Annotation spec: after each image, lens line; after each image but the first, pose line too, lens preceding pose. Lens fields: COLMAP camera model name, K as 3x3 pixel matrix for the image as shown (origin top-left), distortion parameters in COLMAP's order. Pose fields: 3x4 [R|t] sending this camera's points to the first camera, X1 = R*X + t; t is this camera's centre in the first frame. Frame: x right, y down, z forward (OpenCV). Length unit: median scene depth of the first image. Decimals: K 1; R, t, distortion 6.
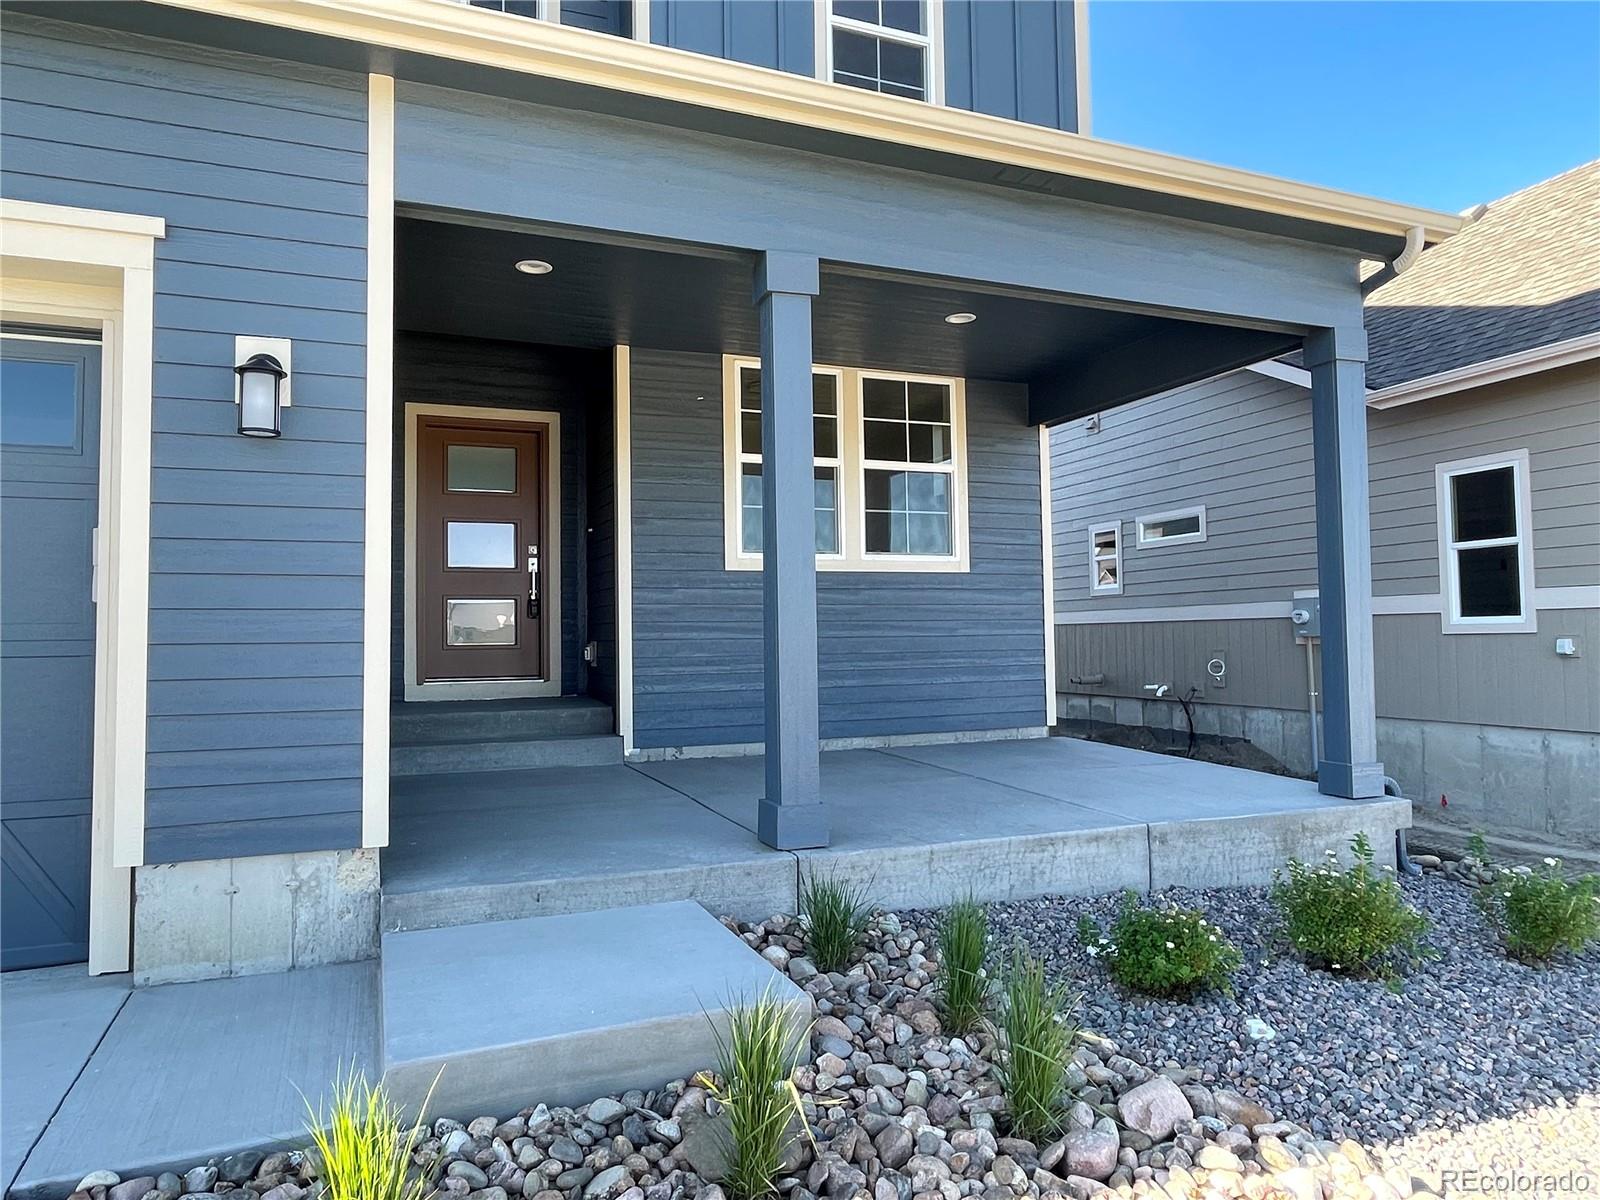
lens RADIAL K [[1046.9, 0, 795.0], [0, 1046.9, 590.1], [0, 0, 1]] dist [-0.003916, 0.000079]
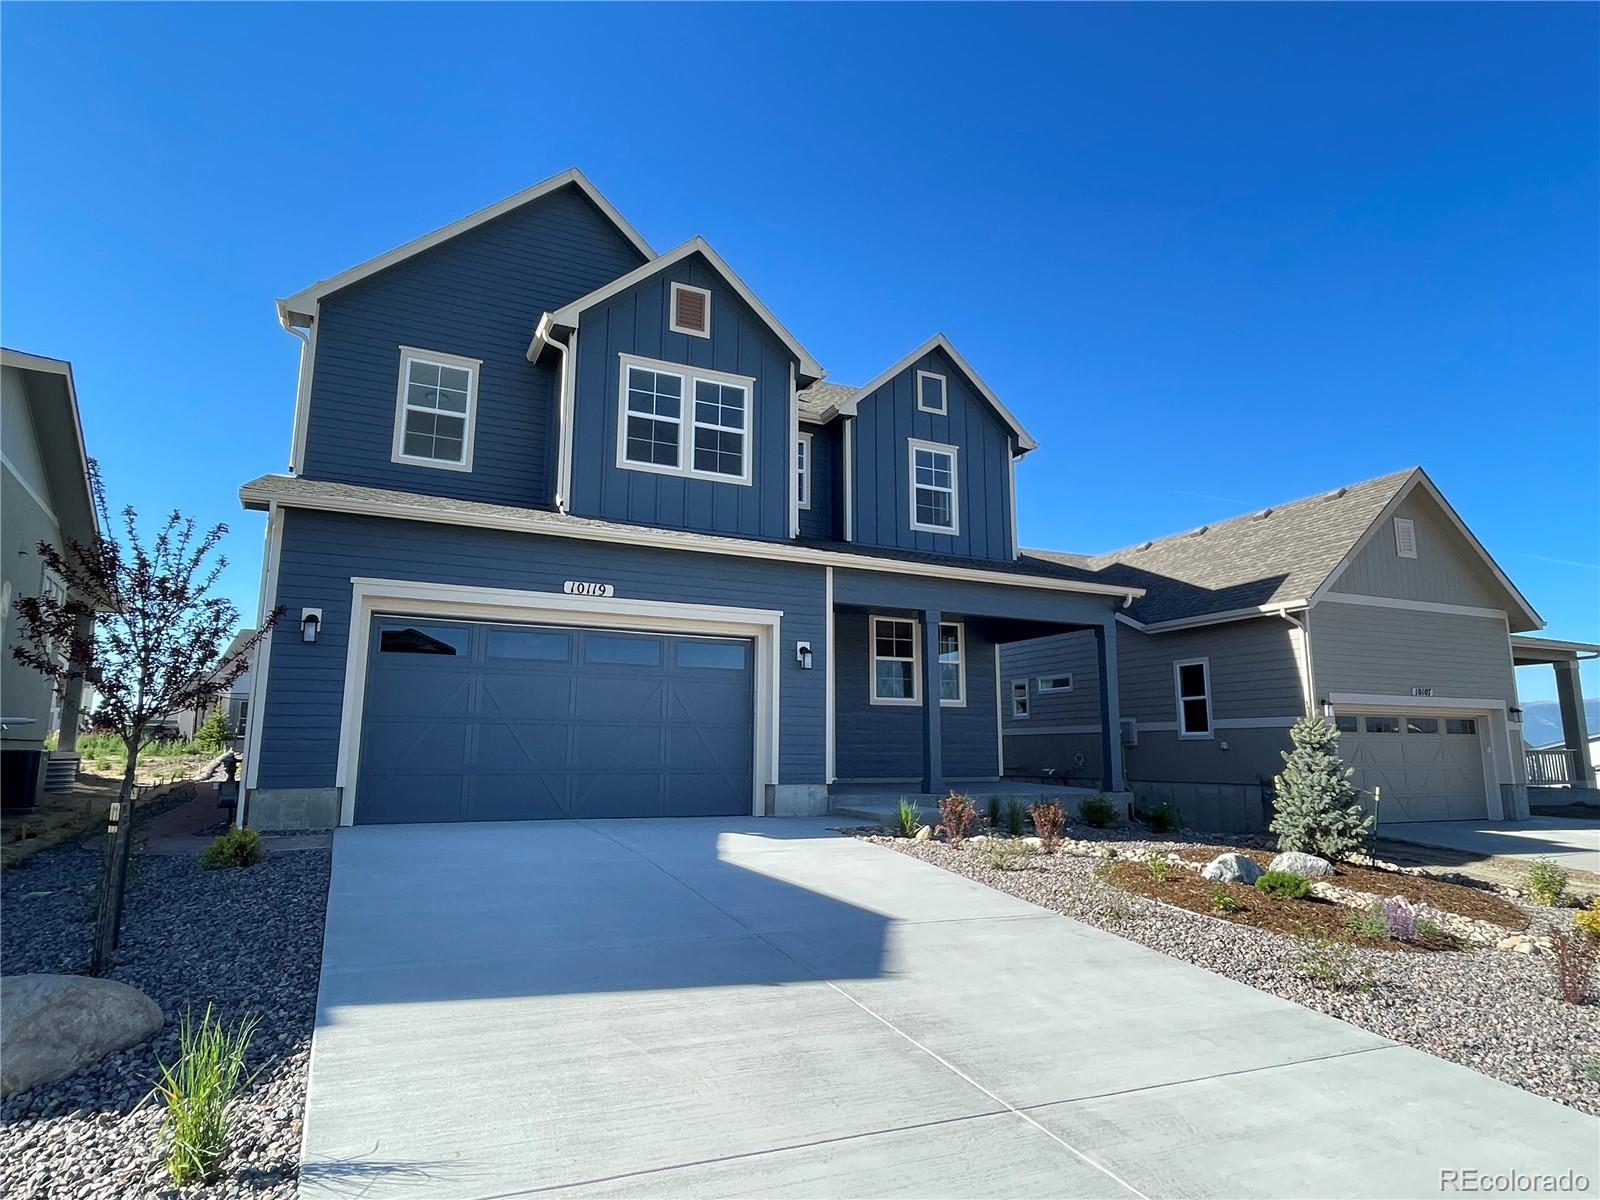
lens RADIAL K [[911.9, 0, 800.0], [0, 911.9, 600.0], [0, 0, 1]] dist [0.001195, 0.000534]
pose [[0.997859, 0.027716, 0.059242, -0.339823], [-0.020216, 0.992121, -0.123638, 0.004811], [-0.062202, 0.122176, 0.990557, -1.045484]]
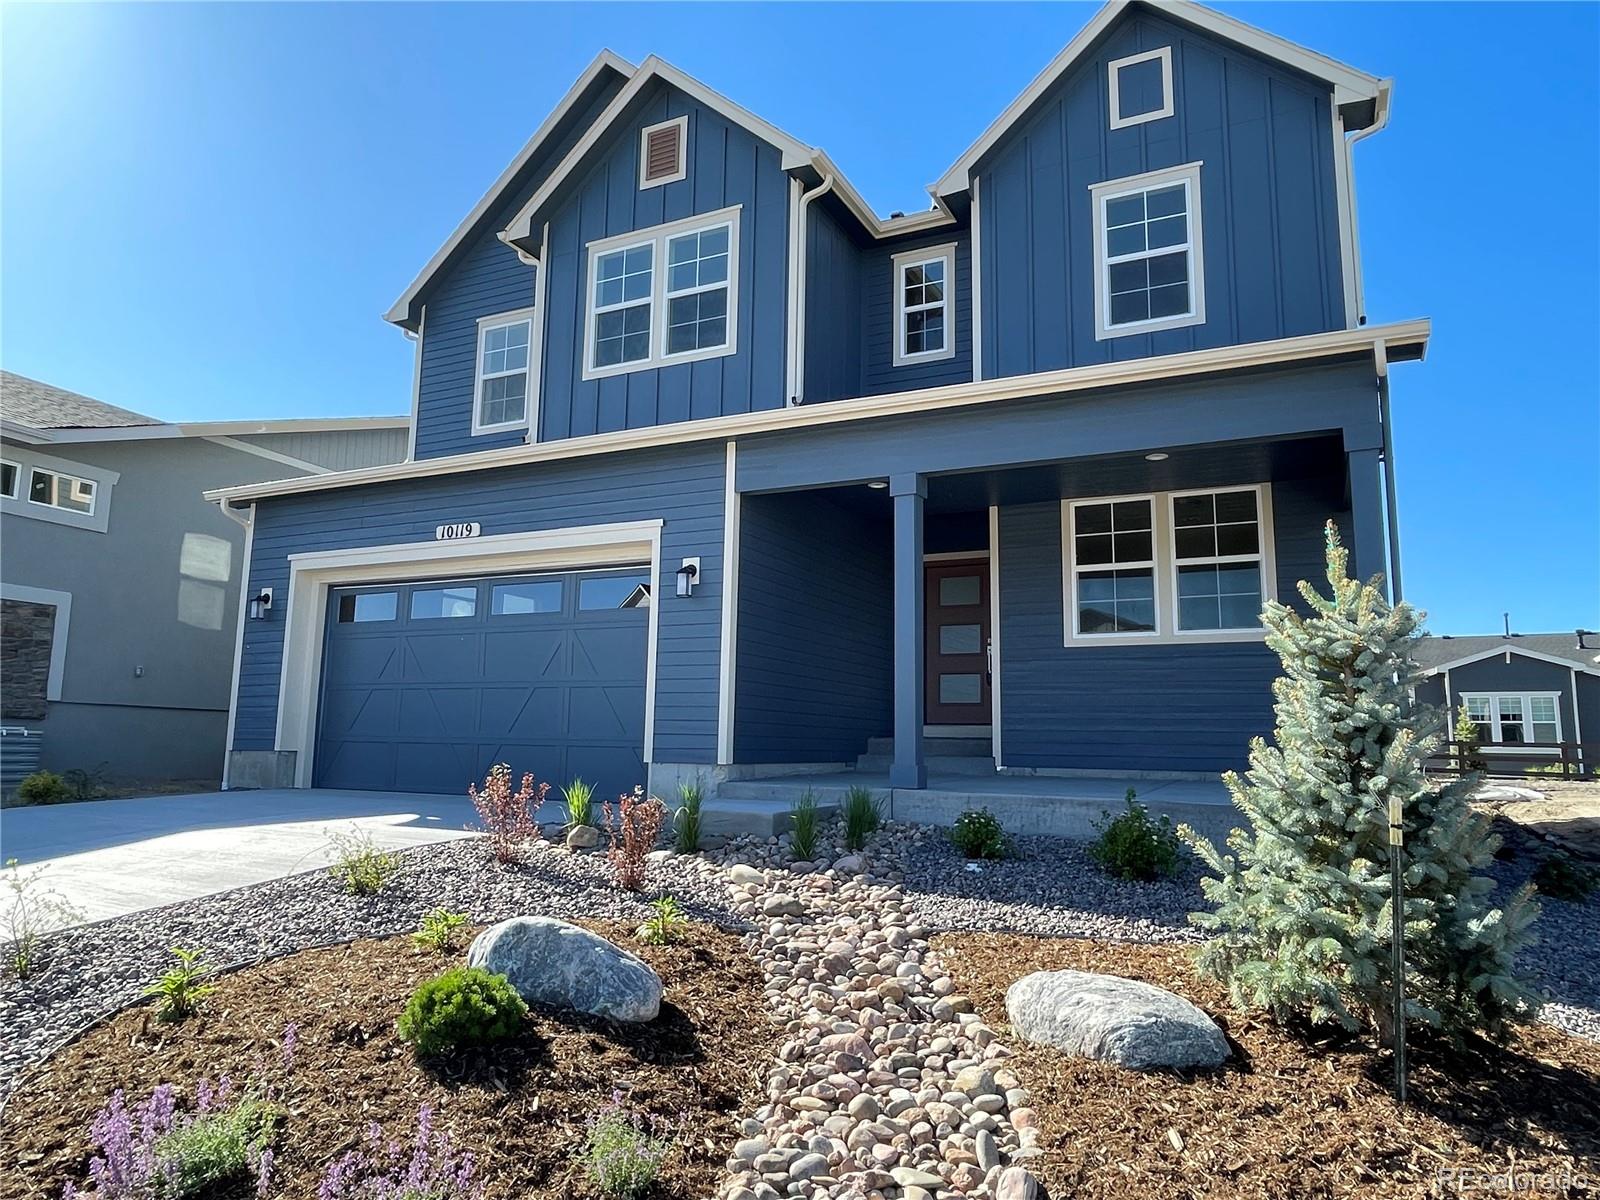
lens RADIAL K [[1046.9, 0, 795.0], [0, 1046.9, 590.1], [0, 0, 1]] dist [-0.003916, 0.000079]
pose [[0.659470, -0.087197, -0.746657, 0.733691], [0.007857, 0.993995, -0.109142, 0.054649], [0.751690, 0.066109, 0.656195, -0.223379]]
